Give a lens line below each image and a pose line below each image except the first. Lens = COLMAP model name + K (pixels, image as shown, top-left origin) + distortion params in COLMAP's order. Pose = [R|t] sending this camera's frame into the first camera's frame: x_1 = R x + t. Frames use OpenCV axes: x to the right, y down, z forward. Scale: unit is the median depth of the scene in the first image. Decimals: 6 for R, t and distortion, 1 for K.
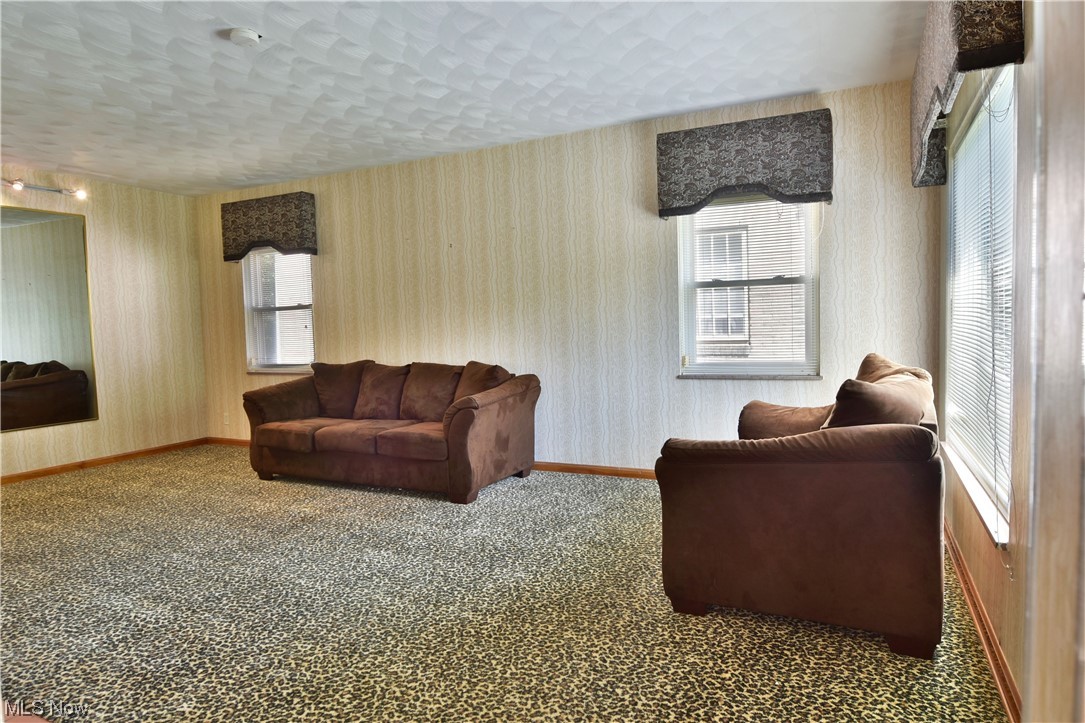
lens RADIAL K [[662.8, 0, 543.5], [0, 662.8, 361.7], [0, 0, 1]] dist [-0.010051, -0.005575]
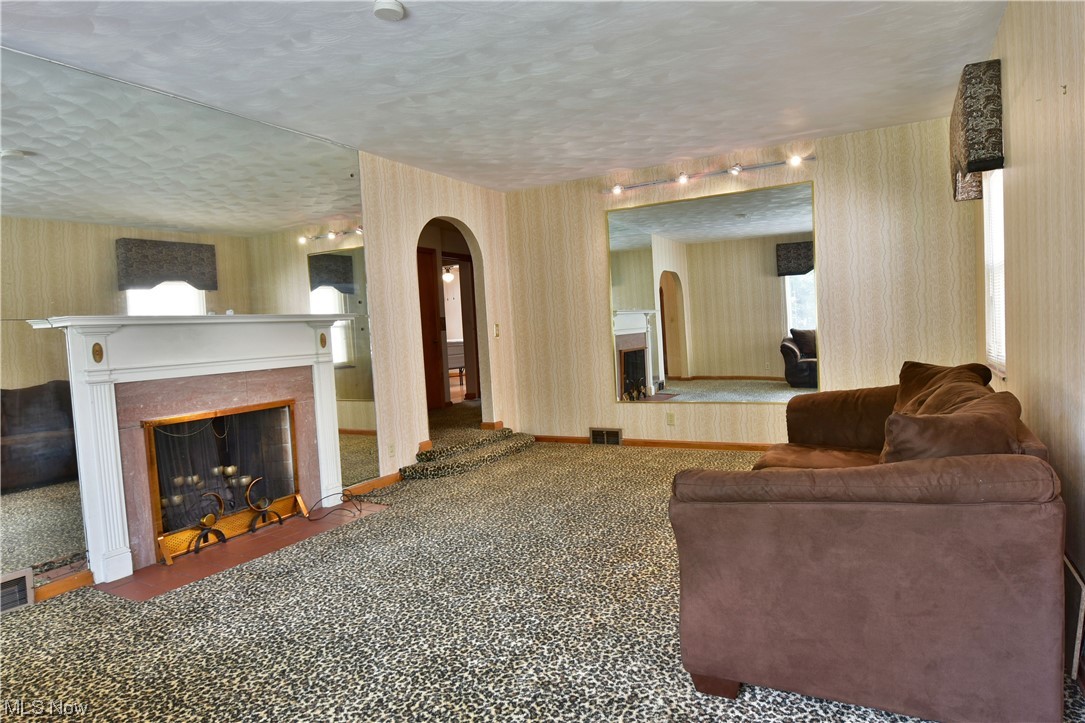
lens RADIAL K [[662.8, 0, 542.9], [0, 662.8, 361.4], [0, 0, 1]] dist [-0.010051, -0.005575]
pose [[-0.058093, 0.075263, -0.995470, 0.343791], [-0.000865, 0.997150, 0.075441, -0.055701], [0.998311, 0.005244, -0.057862, 0.915726]]
